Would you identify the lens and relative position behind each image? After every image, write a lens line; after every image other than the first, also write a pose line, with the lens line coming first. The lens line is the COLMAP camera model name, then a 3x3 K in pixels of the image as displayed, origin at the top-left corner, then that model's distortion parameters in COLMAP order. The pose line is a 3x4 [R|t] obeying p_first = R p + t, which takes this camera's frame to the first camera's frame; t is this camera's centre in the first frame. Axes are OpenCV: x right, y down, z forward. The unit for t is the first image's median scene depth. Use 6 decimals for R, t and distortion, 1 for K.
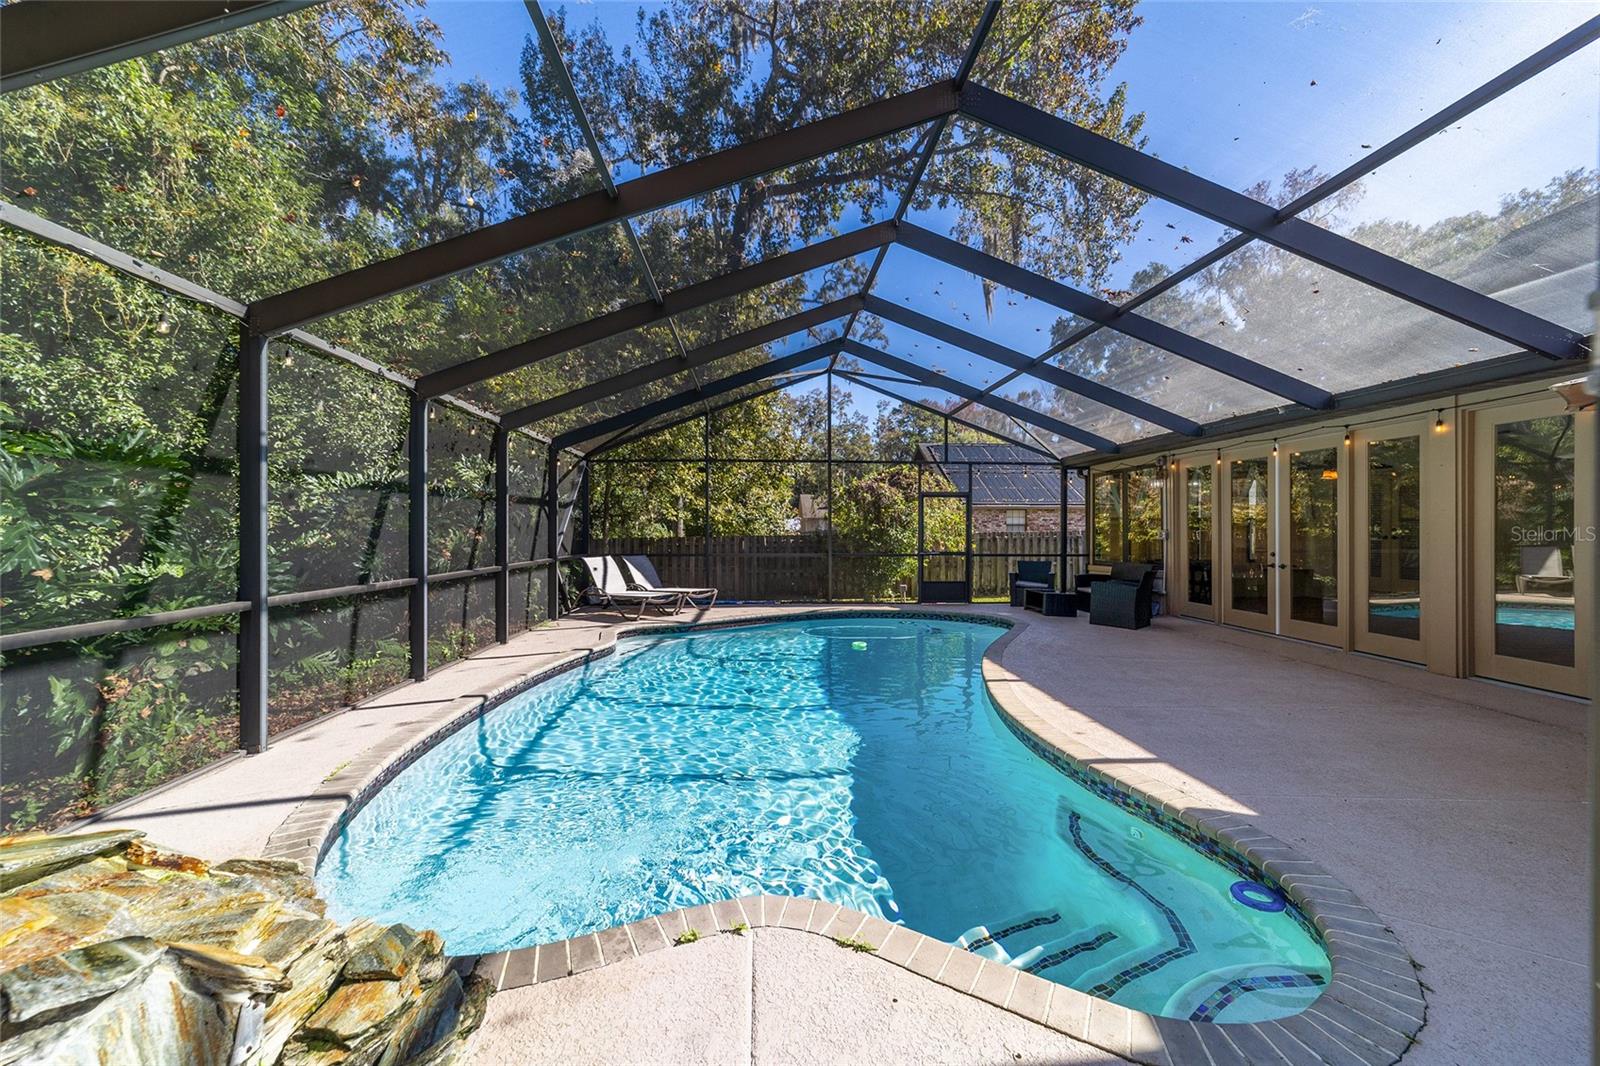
lens RADIAL K [[605.6, 0, 790.0], [0, 605.6, 529.0], [0, 0, 1]] dist [-0.017708, 0.008101]
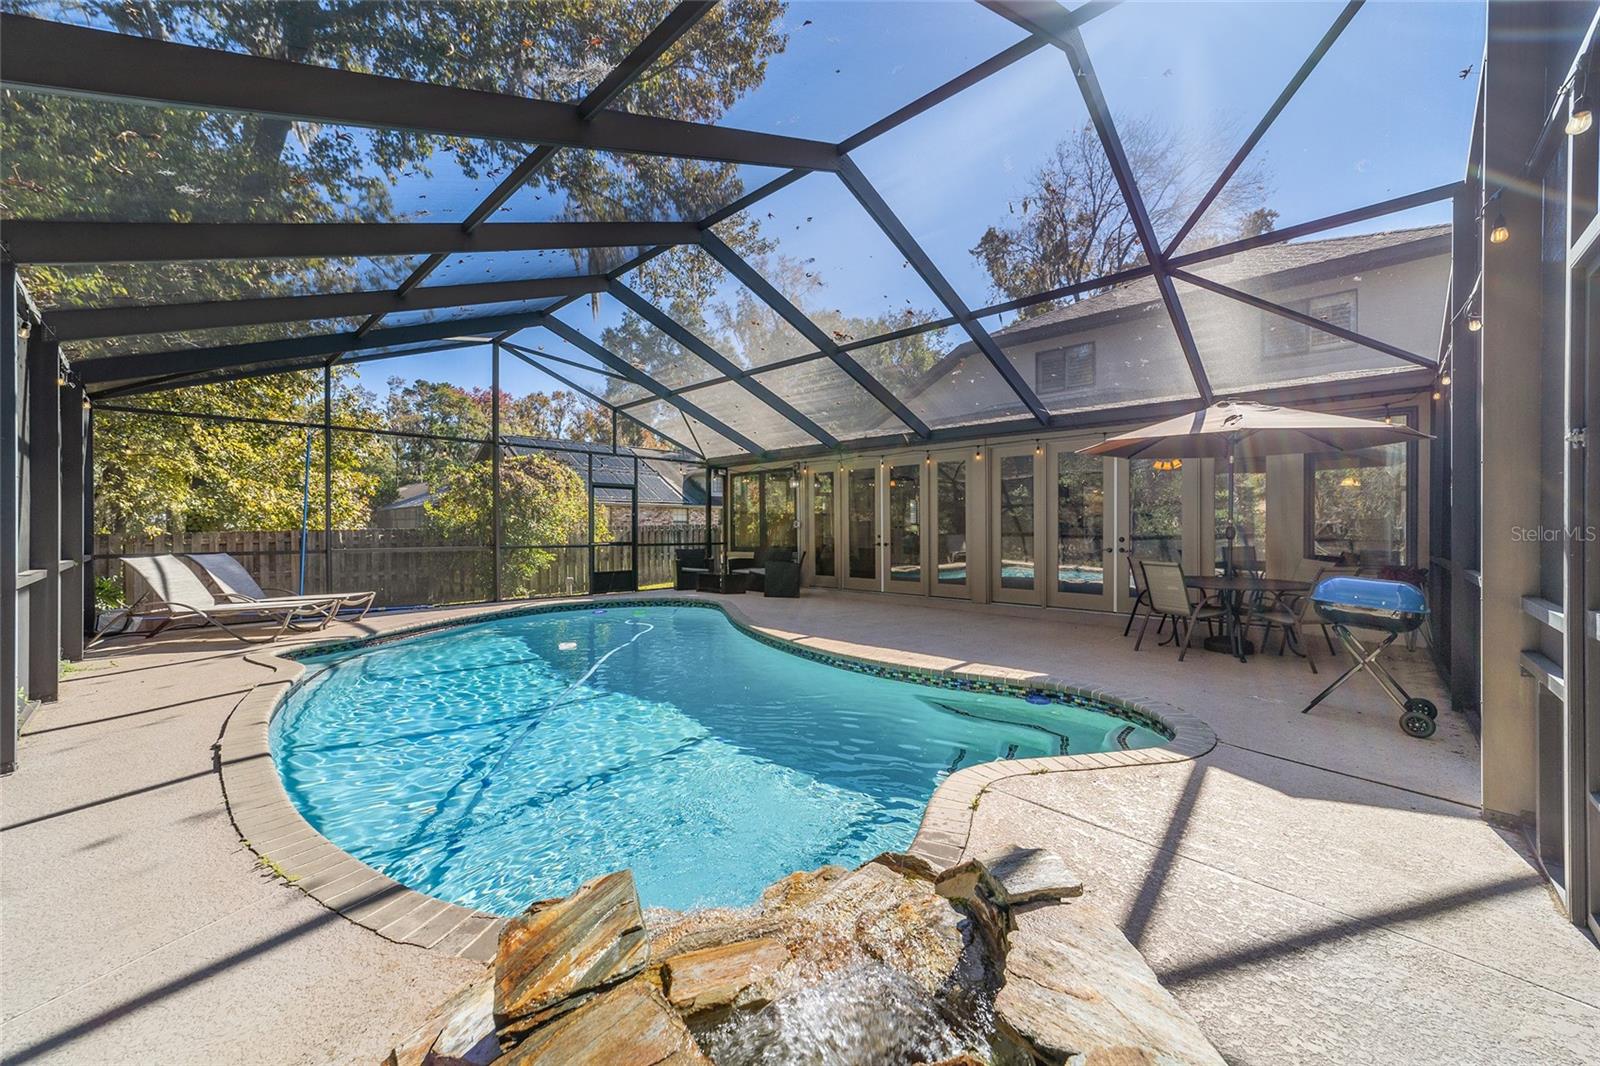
lens RADIAL K [[605.6, 0, 790.0], [0, 605.6, 529.0], [0, 0, 1]] dist [-0.017708, 0.008101]
pose [[0.734650, -0.001998, 0.678444, -0.246768], [0.001642, 0.999998, 0.001166, 0.016812], [-0.678445, 0.000258, 0.734652, 0.059351]]
